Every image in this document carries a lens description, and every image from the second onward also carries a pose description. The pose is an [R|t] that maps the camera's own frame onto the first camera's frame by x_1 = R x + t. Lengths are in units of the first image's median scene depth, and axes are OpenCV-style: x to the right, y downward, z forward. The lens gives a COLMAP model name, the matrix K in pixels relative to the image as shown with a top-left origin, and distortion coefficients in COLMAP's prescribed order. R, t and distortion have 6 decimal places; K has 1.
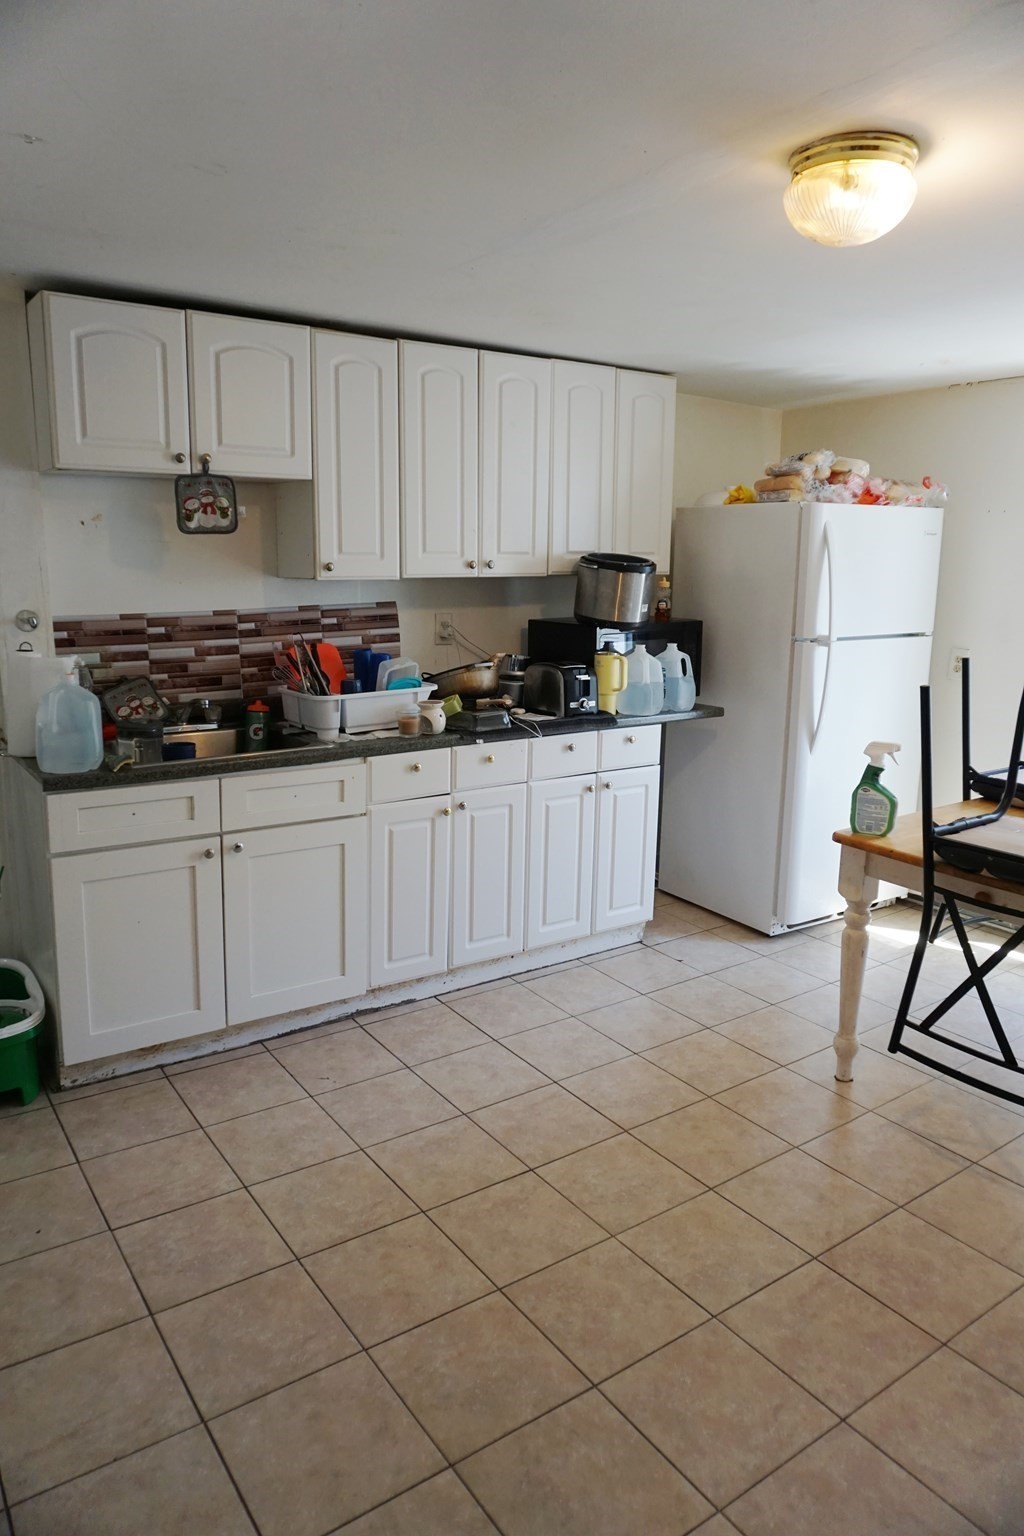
lens RADIAL K [[1014.9, 0, 512.0], [0, 1014.9, 768.0], [0, 0, 1]] dist [0.001519, 0.000146]
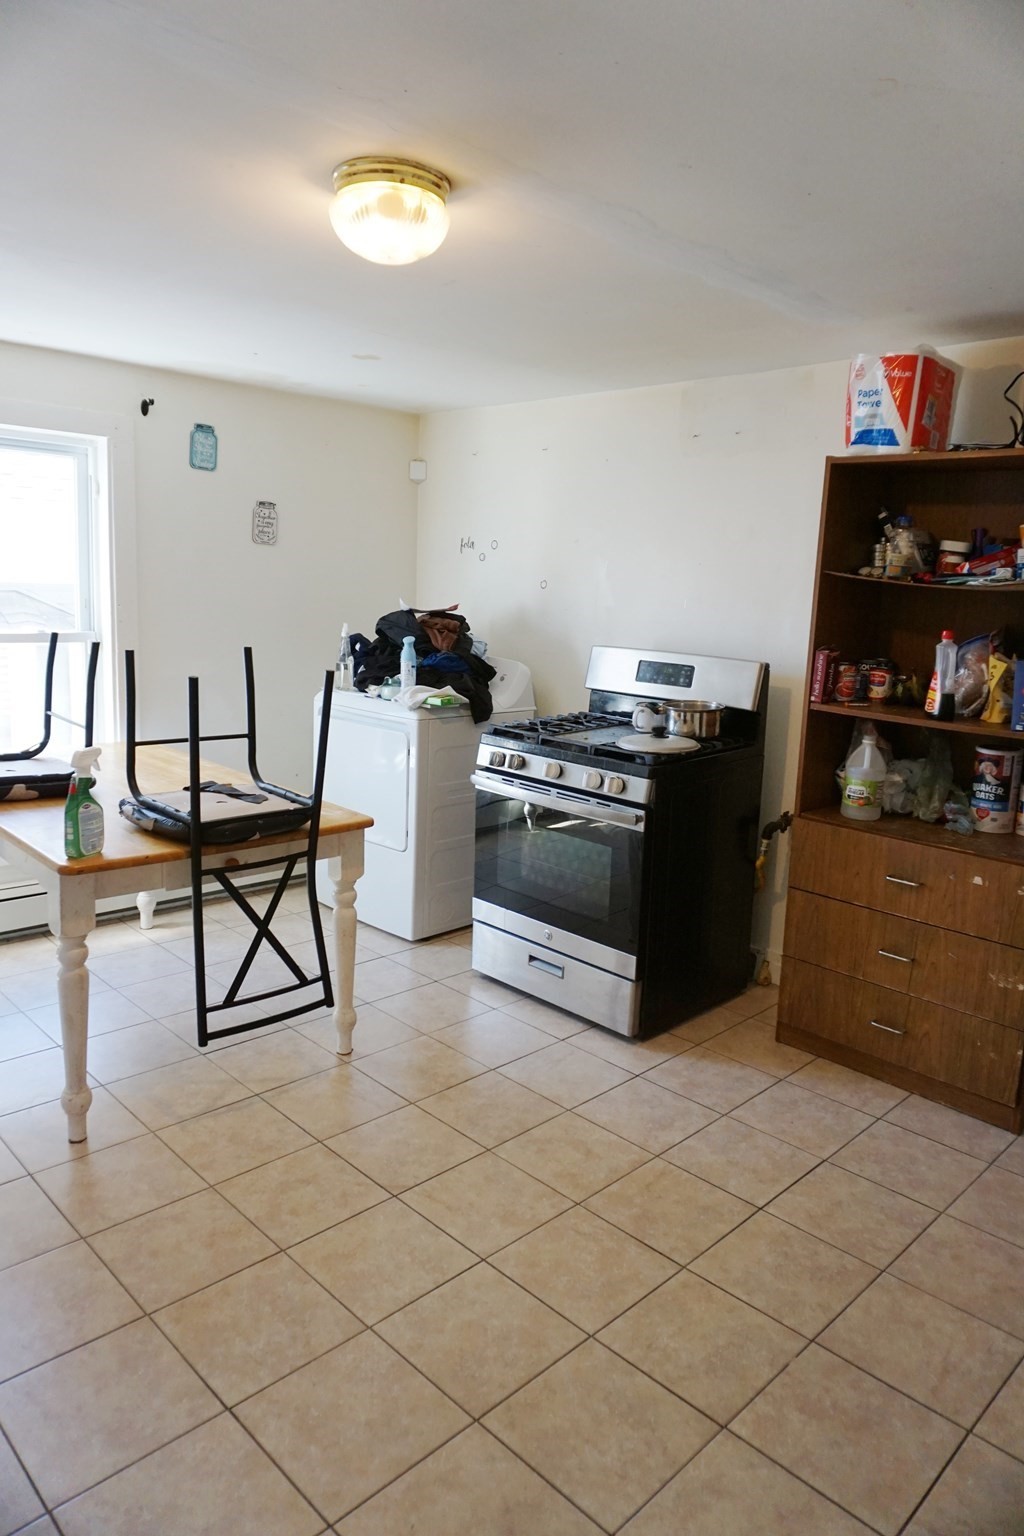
lens RADIAL K [[1023.2, 0, 512.0], [0, 1023.2, 768.0], [0, 0, 1]] dist [-0.002242, 0.001590]
pose [[-0.164905, -0.190253, 0.967786, -0.645531], [0.139917, 0.966784, 0.213897, -0.168667], [-0.976335, 0.170682, -0.132808, 0.861878]]
